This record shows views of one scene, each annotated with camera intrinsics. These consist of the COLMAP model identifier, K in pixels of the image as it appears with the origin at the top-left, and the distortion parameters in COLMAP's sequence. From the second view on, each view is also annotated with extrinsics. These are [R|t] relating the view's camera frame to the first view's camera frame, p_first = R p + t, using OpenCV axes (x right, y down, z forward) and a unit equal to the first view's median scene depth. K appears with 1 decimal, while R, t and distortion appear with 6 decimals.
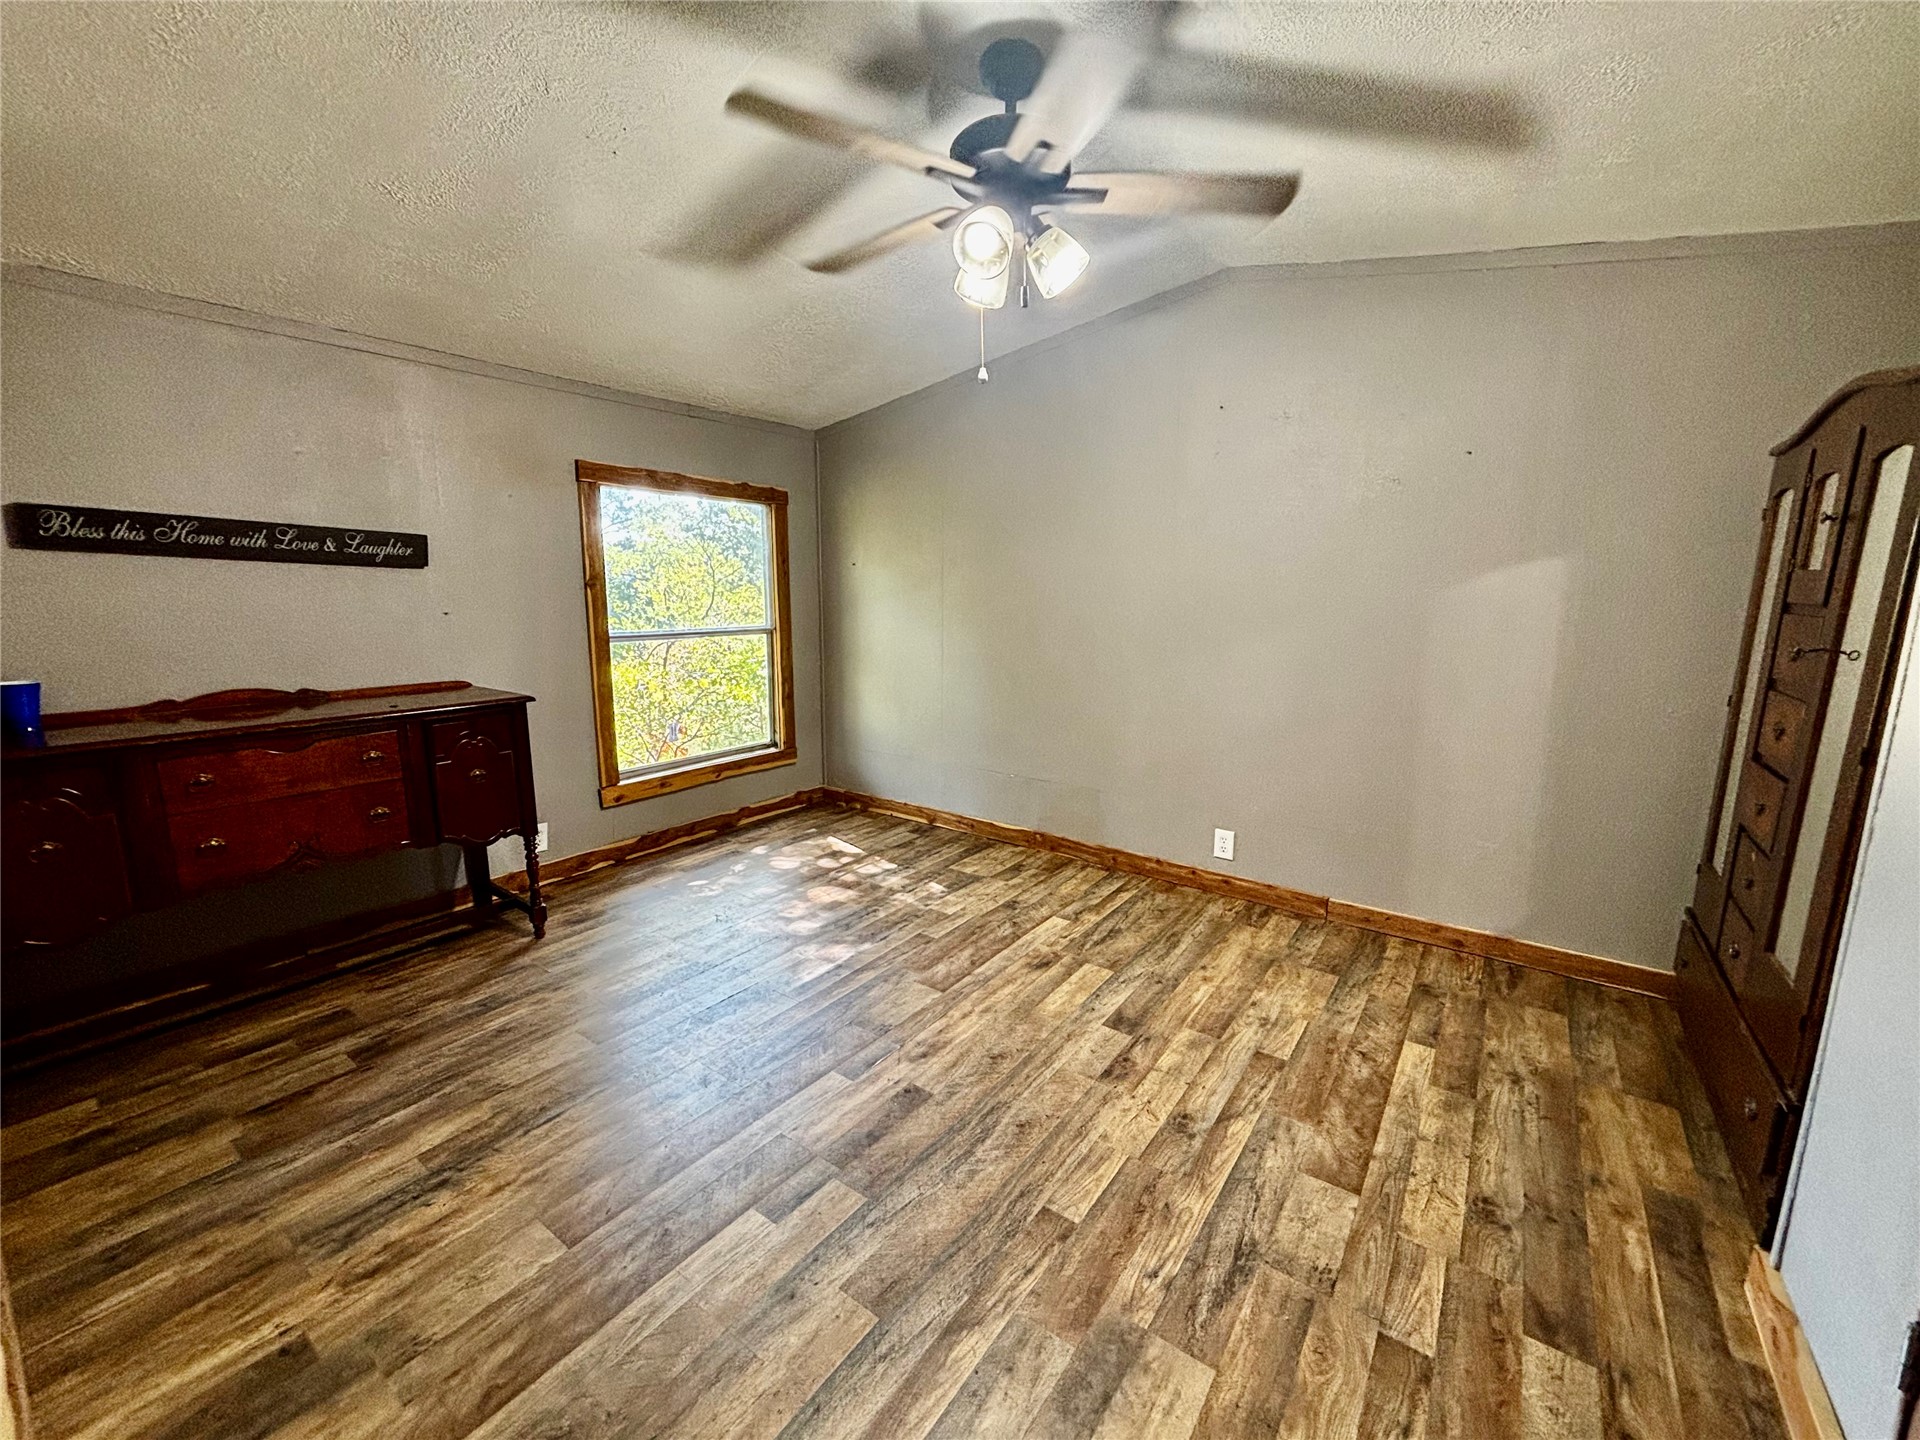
lens RADIAL K [[773.9, 0, 962.9], [0, 773.9, 714.6], [0, 0, 1]] dist [-0.001277, -0.000079]
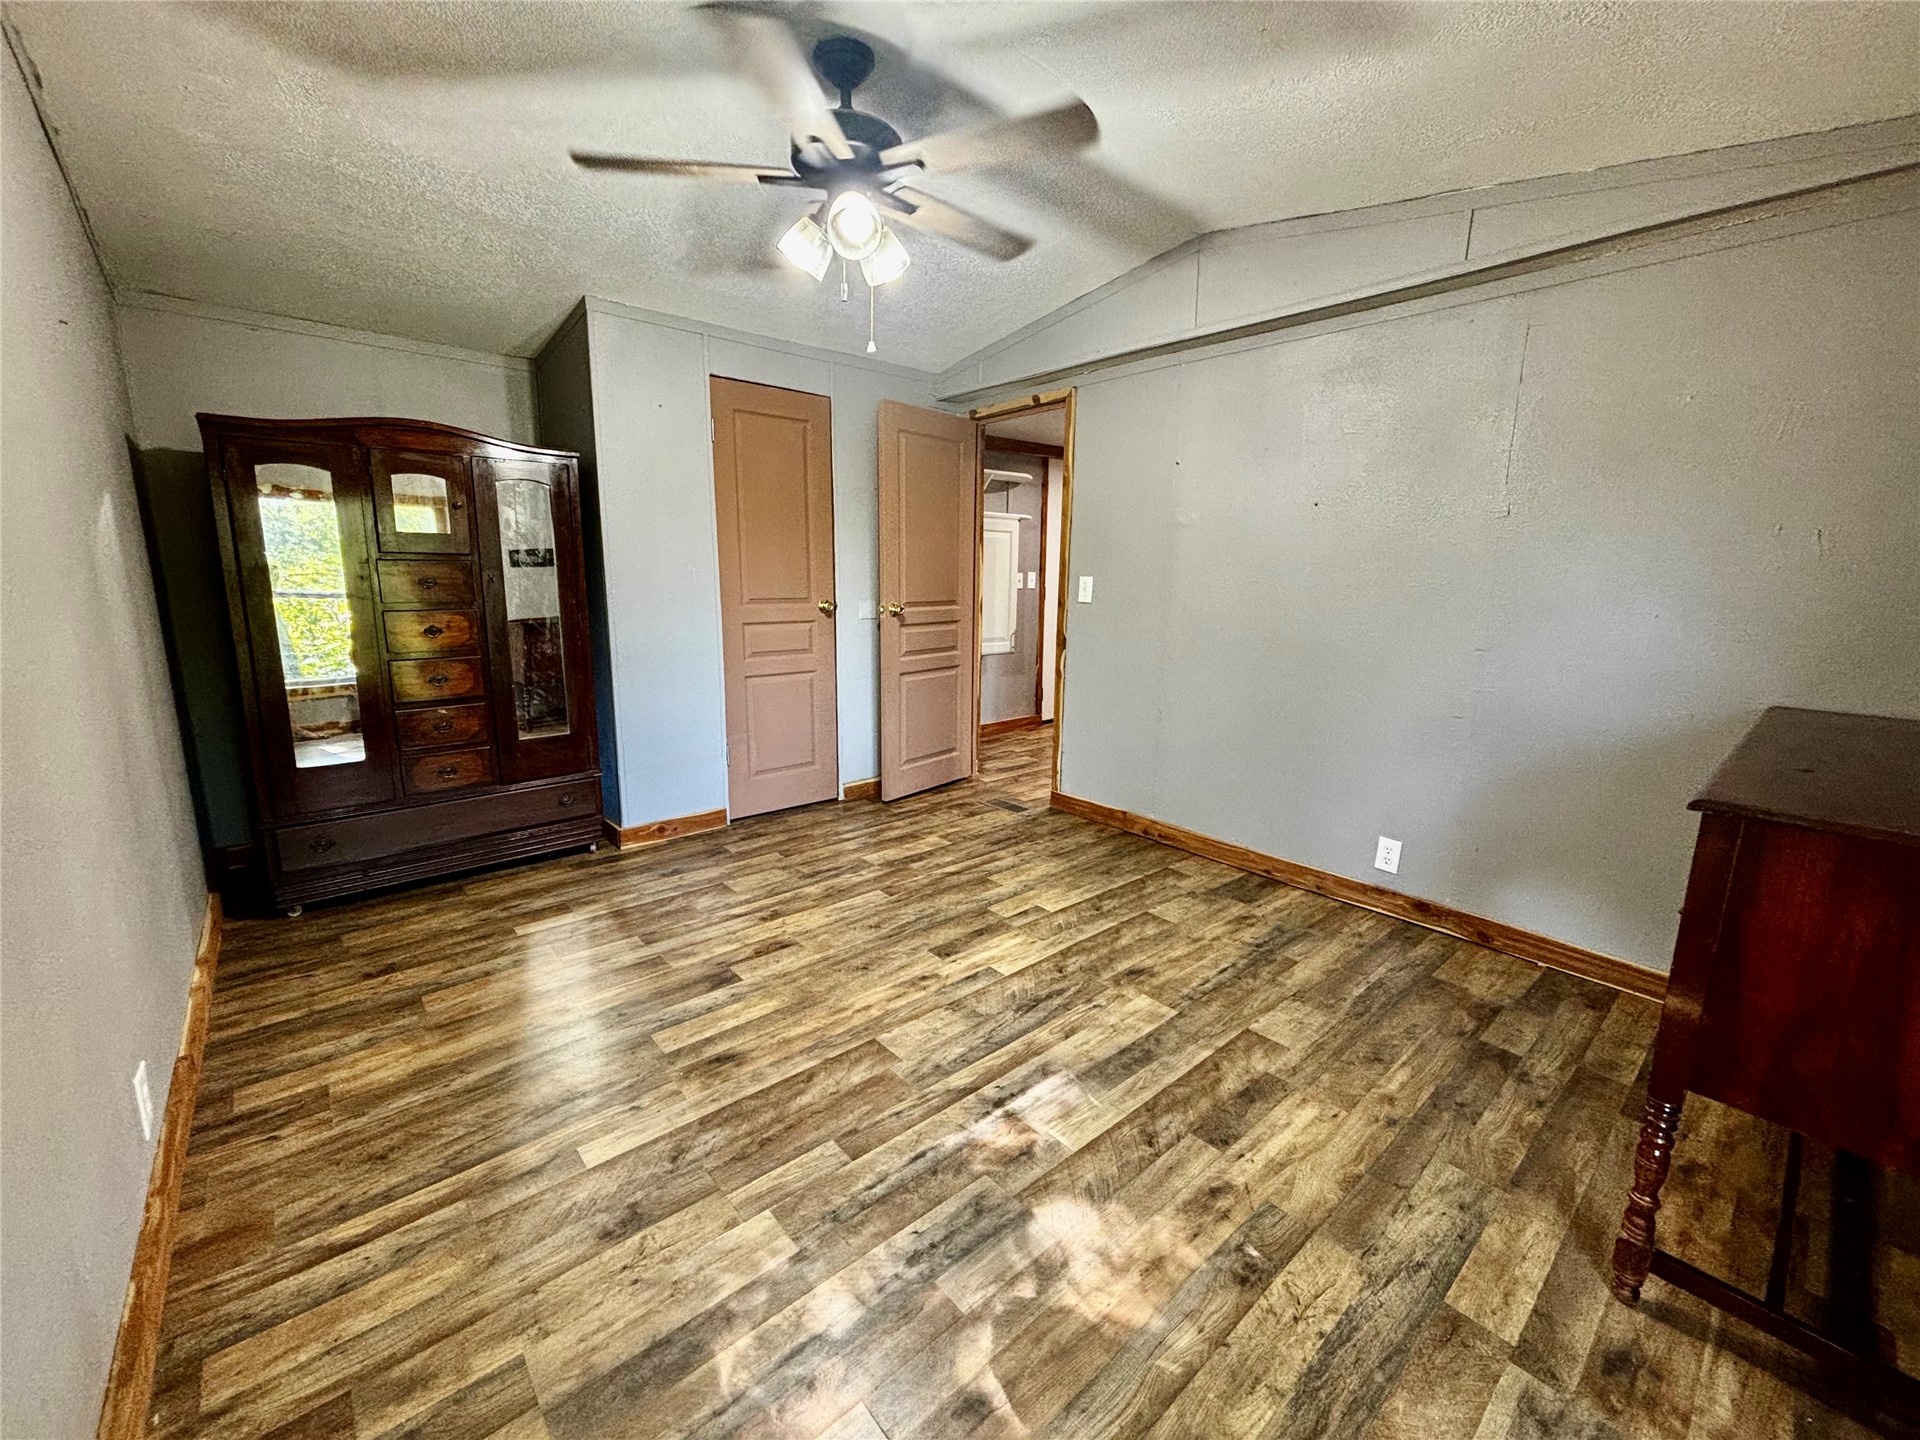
lens RADIAL K [[773.9, 0, 962.9], [0, 773.9, 714.6], [0, 0, 1]] dist [-0.001277, -0.000079]
pose [[-0.975691, -0.056835, 0.211651, -0.312201], [0.019371, 0.939638, 0.341622, -0.280898], [-0.218291, 0.337417, -0.915696, 1.854558]]
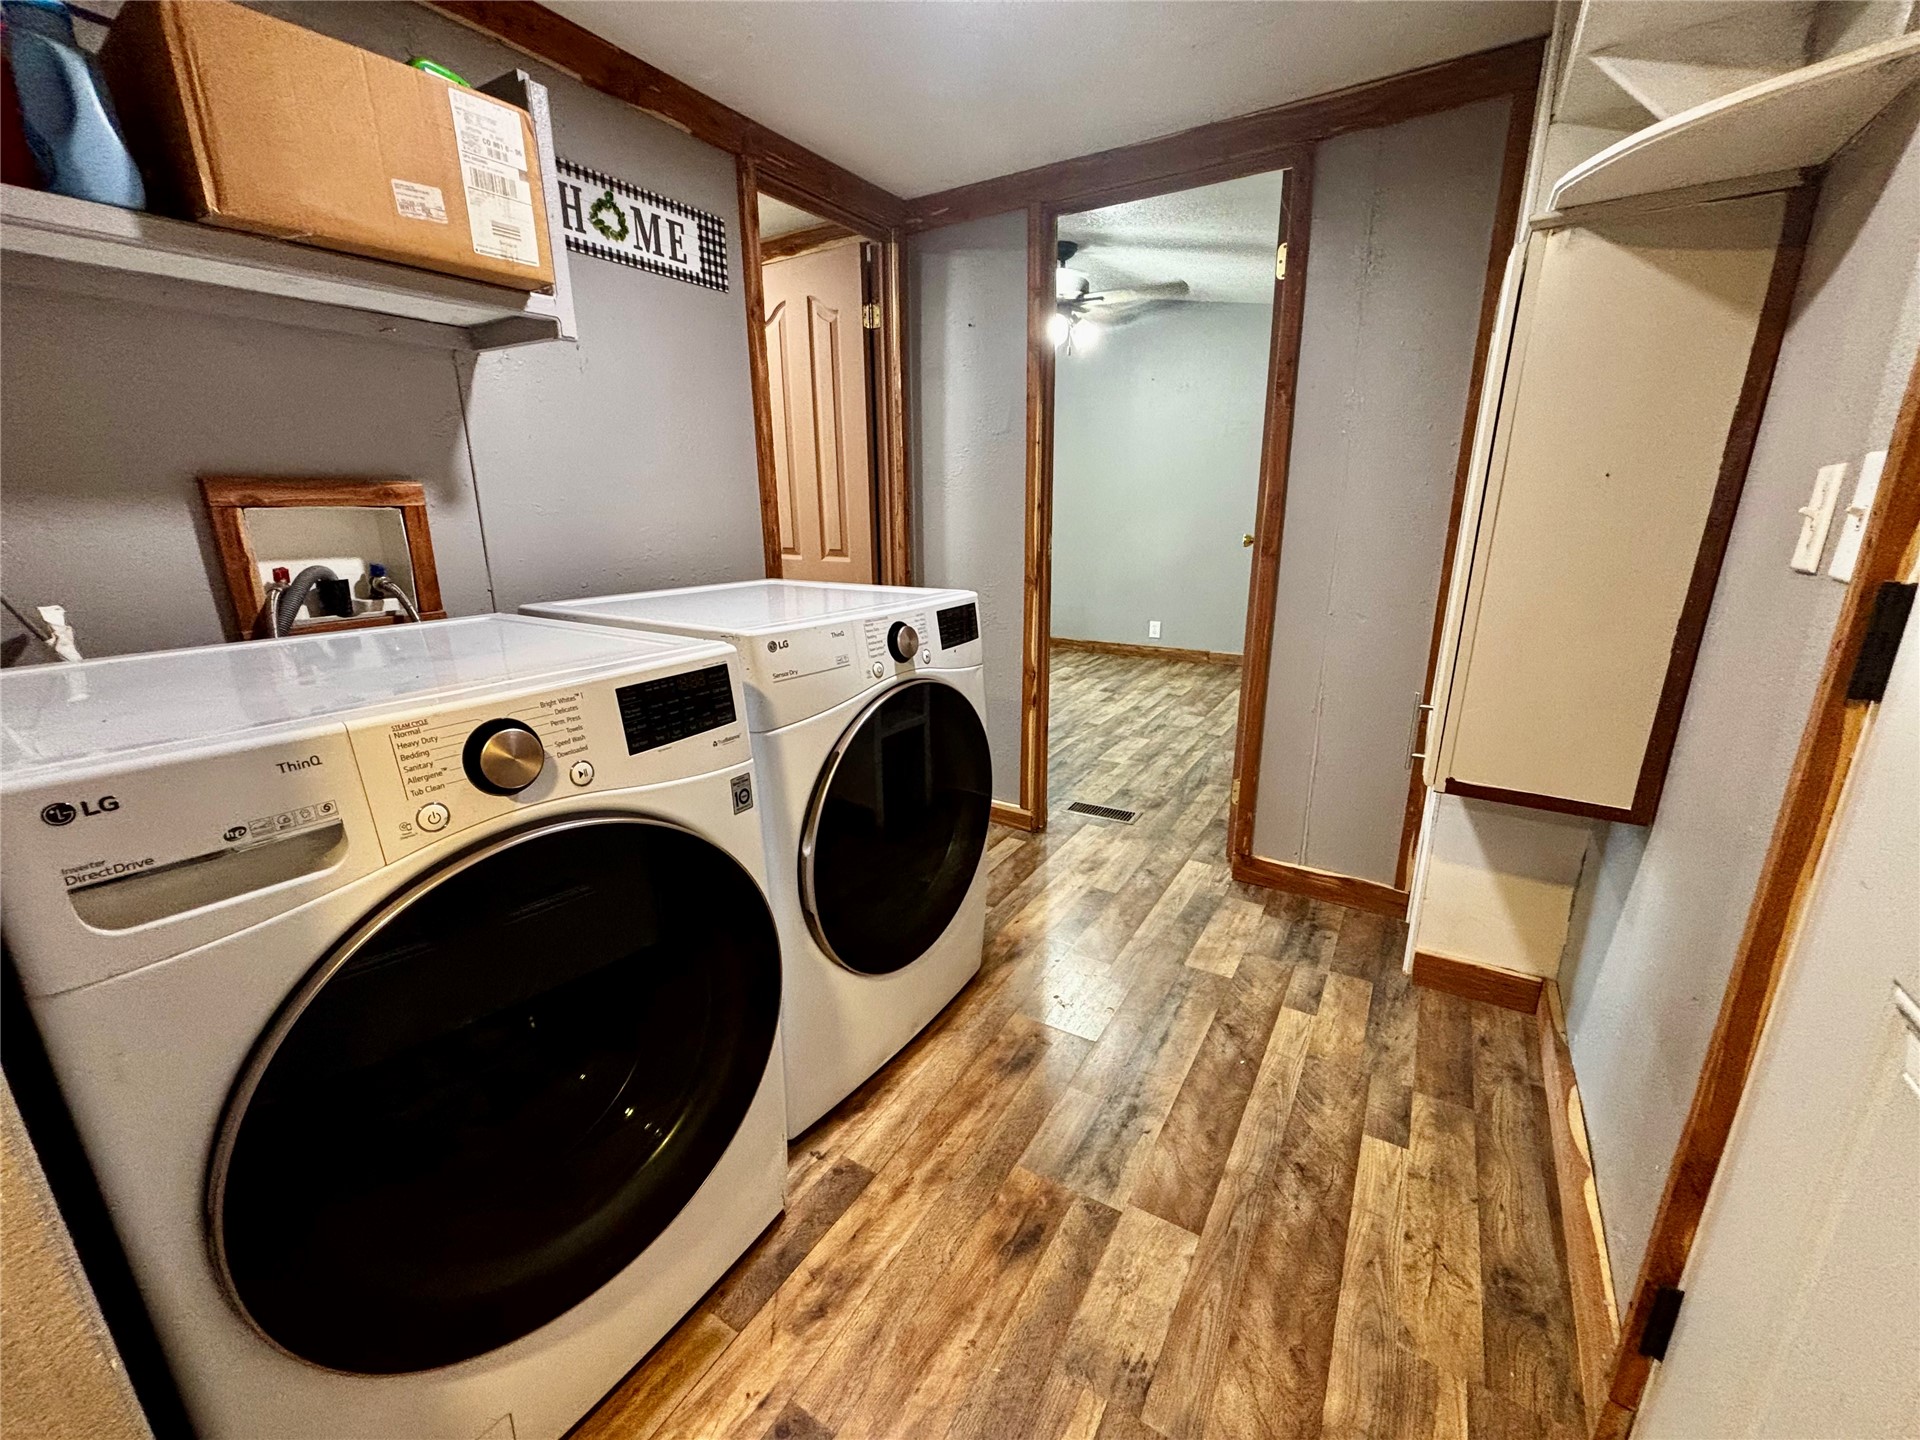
lens RADIAL K [[773.9, 0, 962.9], [0, 773.9, 714.6], [0, 0, 1]] dist [-0.001277, -0.000079]
pose [[0.996207, -0.043414, 0.075414, -0.376086], [0.035396, 0.993887, 0.104575, 0.242953], [-0.079493, -0.101509, 0.991654, -1.154352]]
